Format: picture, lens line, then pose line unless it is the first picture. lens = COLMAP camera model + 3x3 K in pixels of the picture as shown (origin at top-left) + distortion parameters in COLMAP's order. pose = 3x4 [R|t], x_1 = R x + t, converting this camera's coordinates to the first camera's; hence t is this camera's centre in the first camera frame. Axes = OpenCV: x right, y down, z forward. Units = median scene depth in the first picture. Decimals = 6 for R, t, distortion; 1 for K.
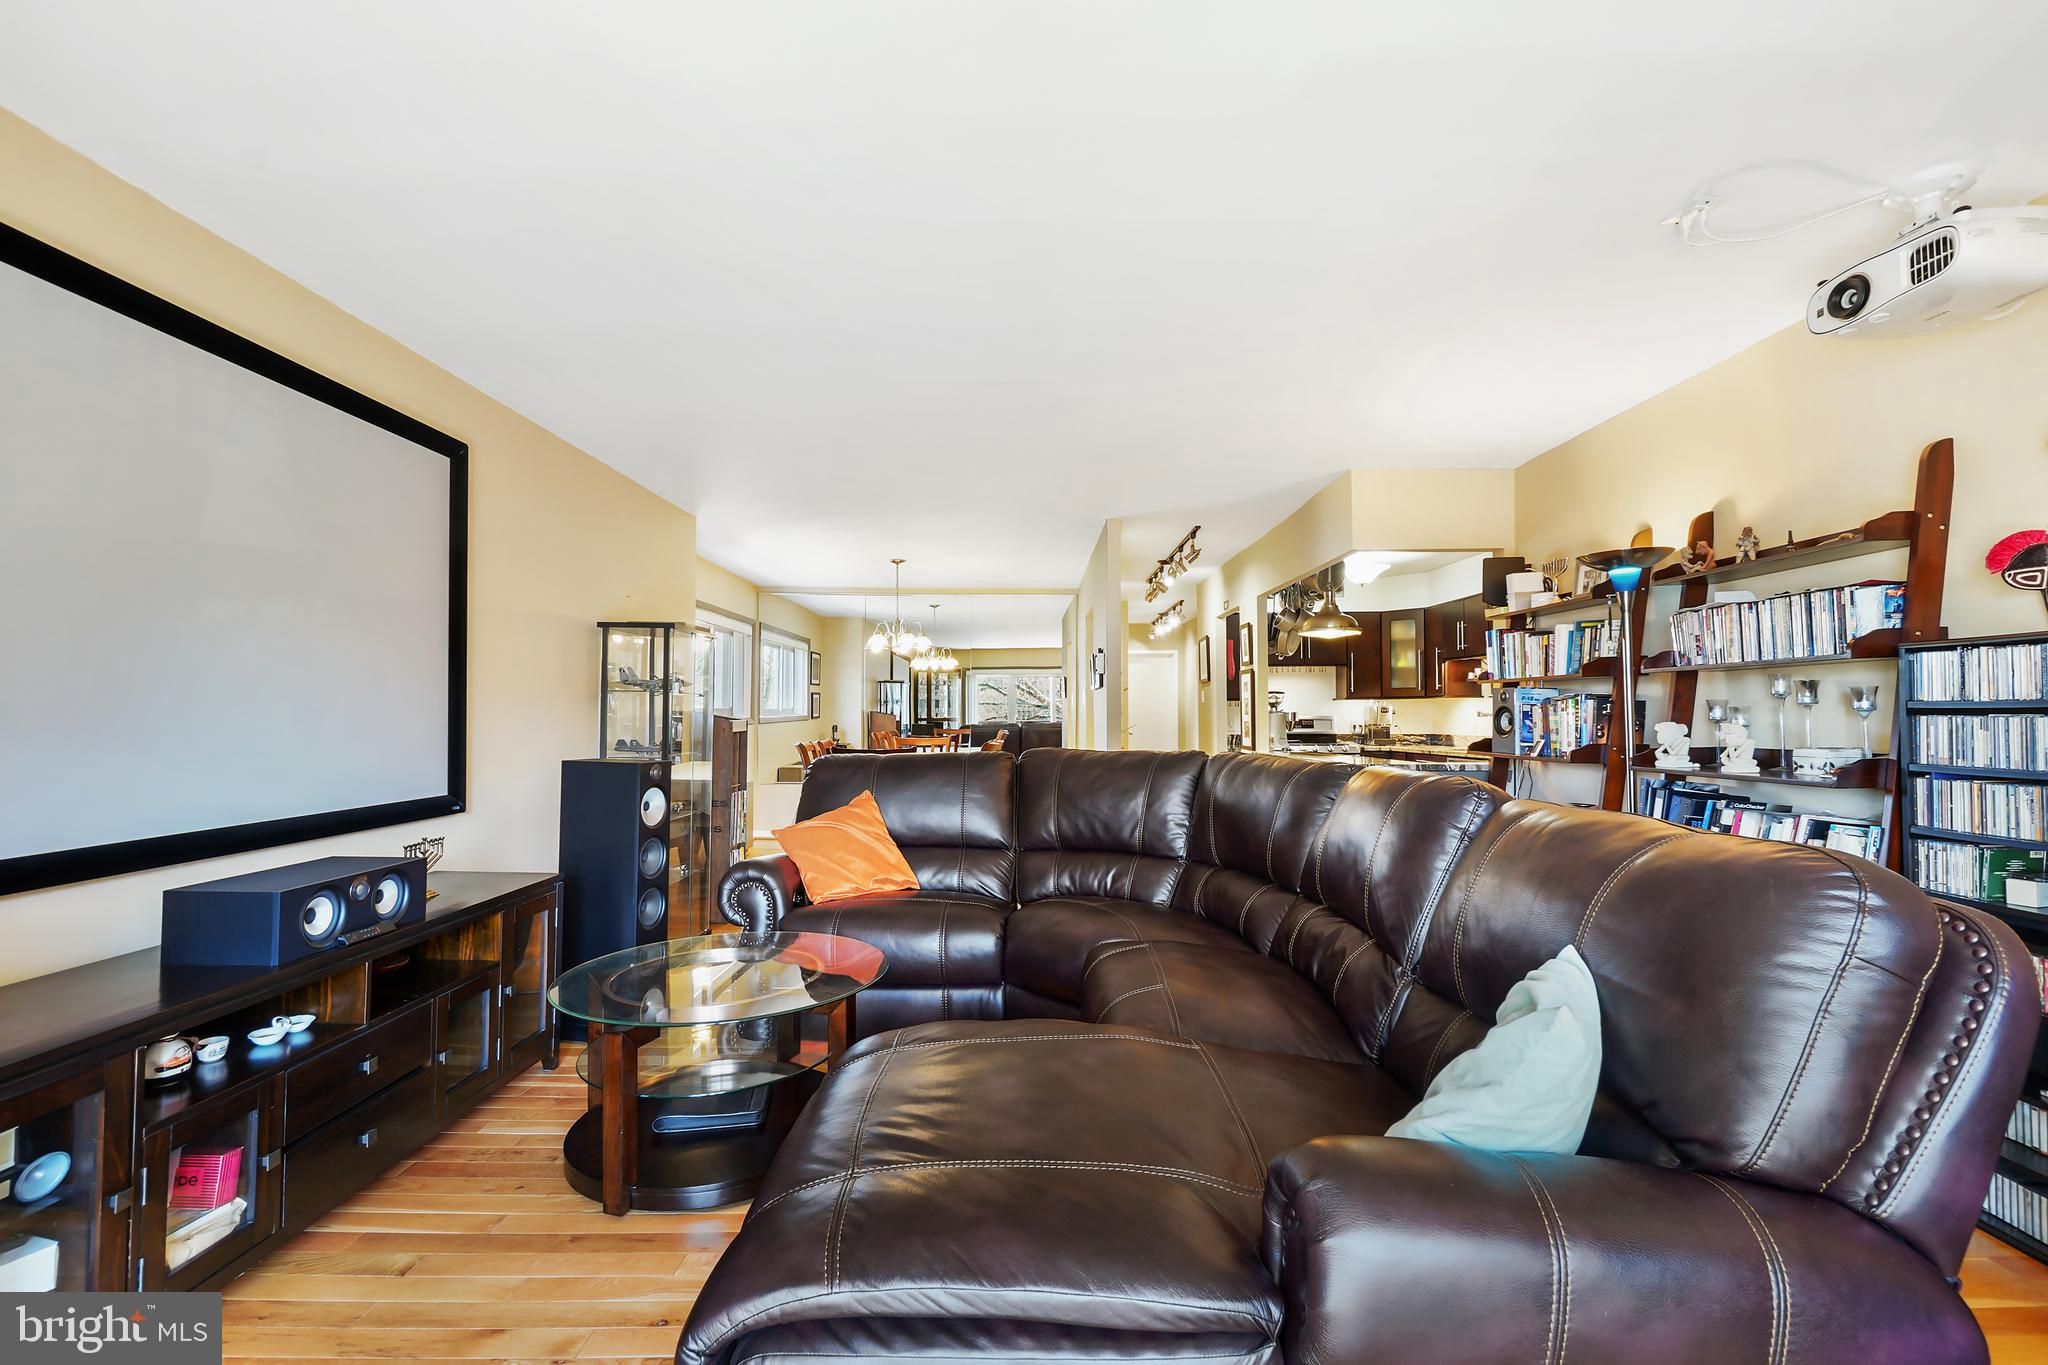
lens RADIAL K [[904.6, 0, 1025.8], [0, 904.6, 691.8], [0, 0, 1]] dist [-0.000432, -0.000461]
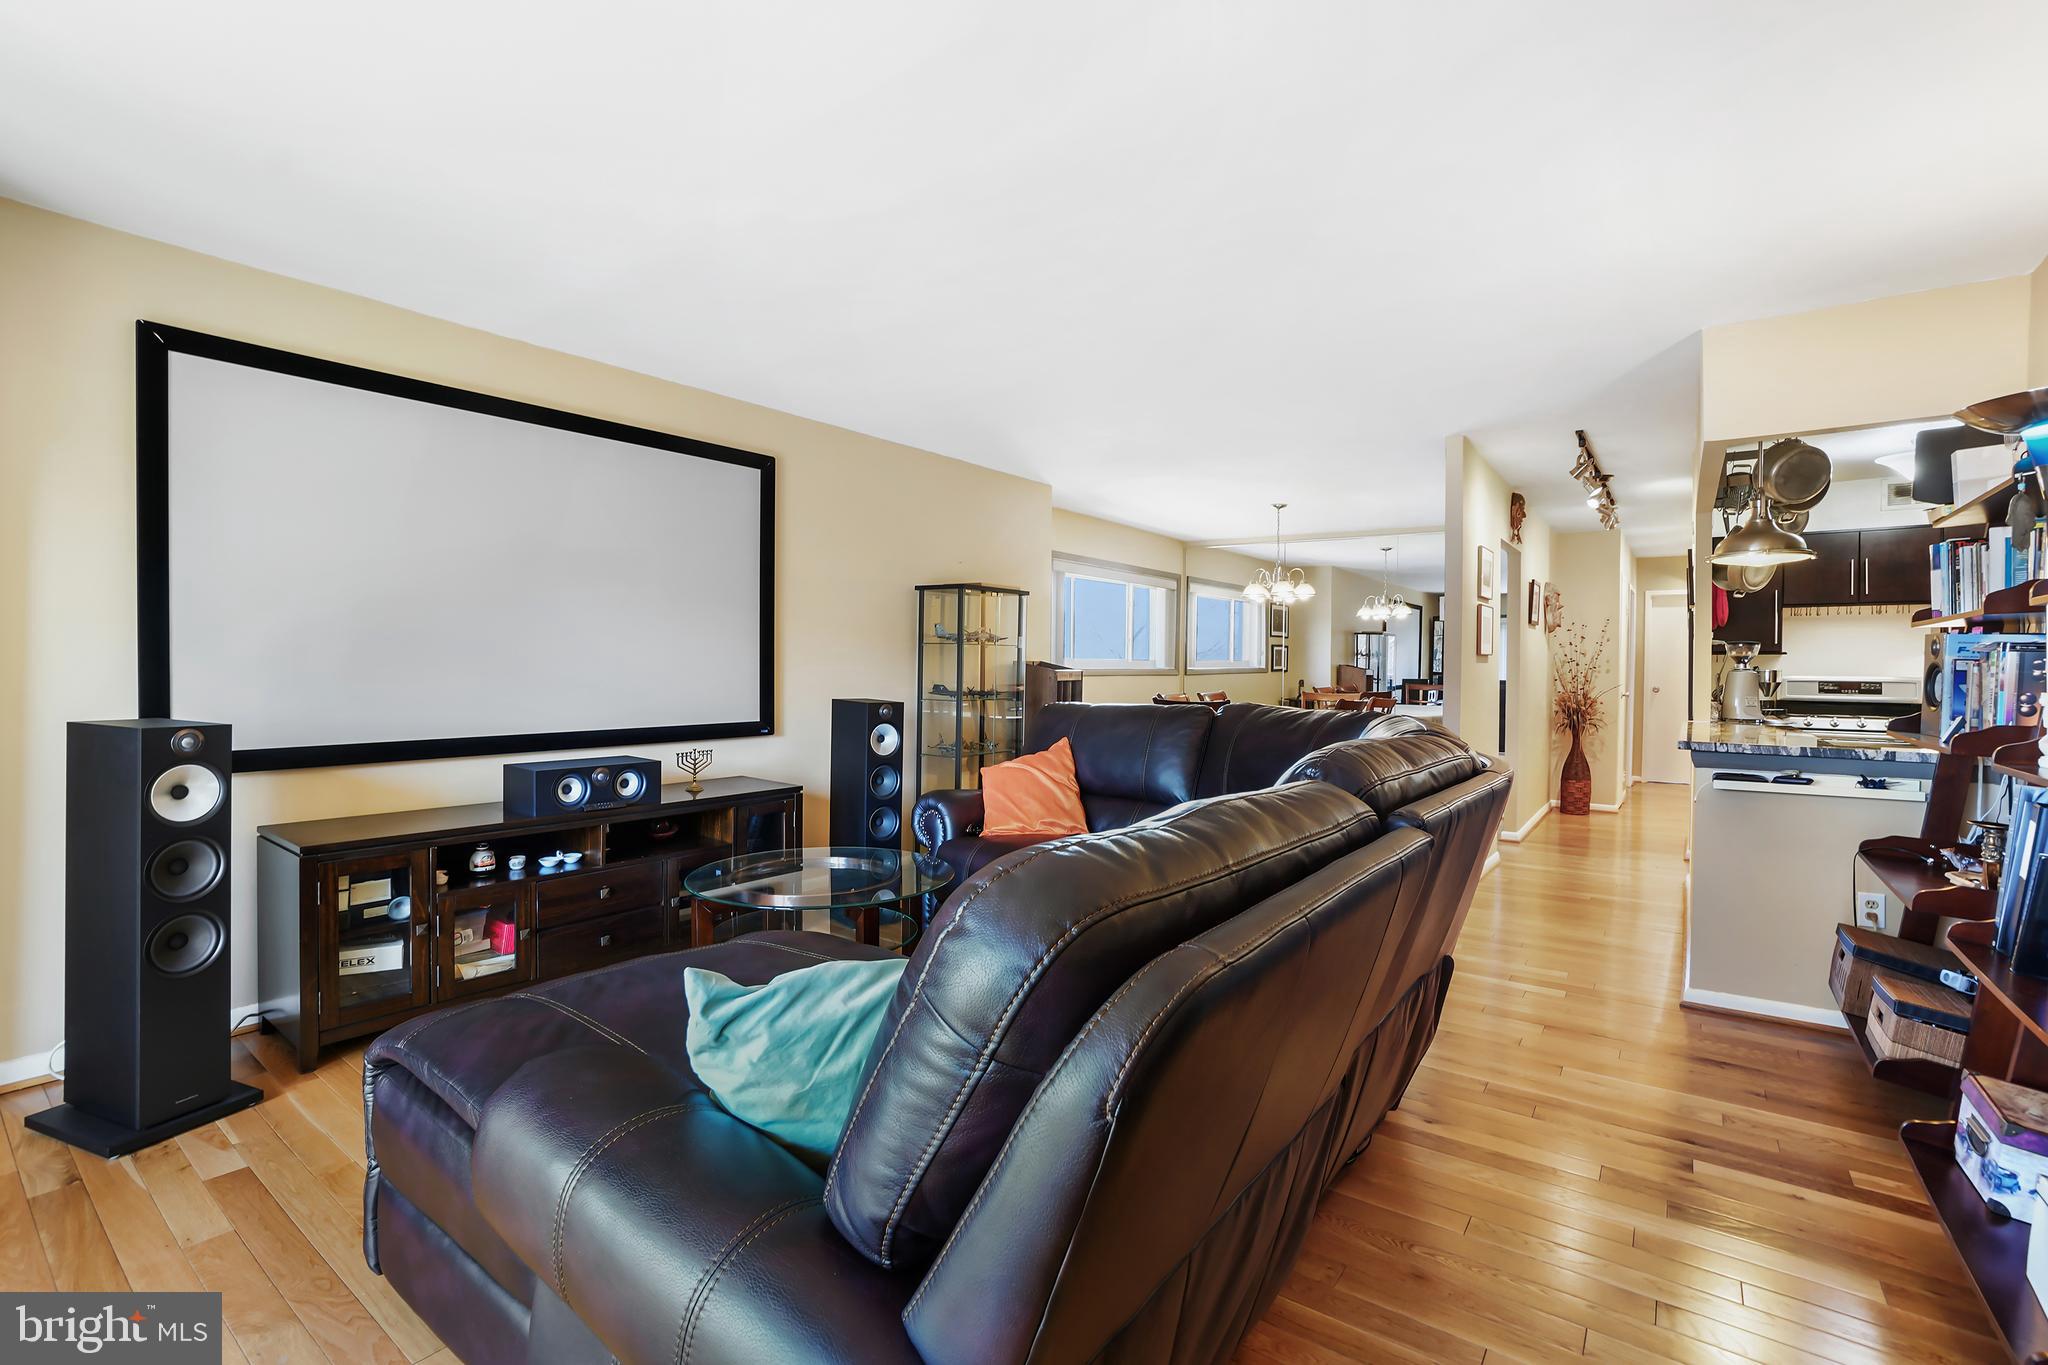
lens RADIAL K [[913.9, 0, 1020.1], [0, 913.9, 679.7], [0, 0, 1]] dist [-0.038678, 0.000006]
pose [[0.798927, 0.019194, -0.601121, 0.476224], [0.003796, 0.999310, 0.036954, 0.003582], [0.601416, -0.031805, 0.798303, 0.147845]]
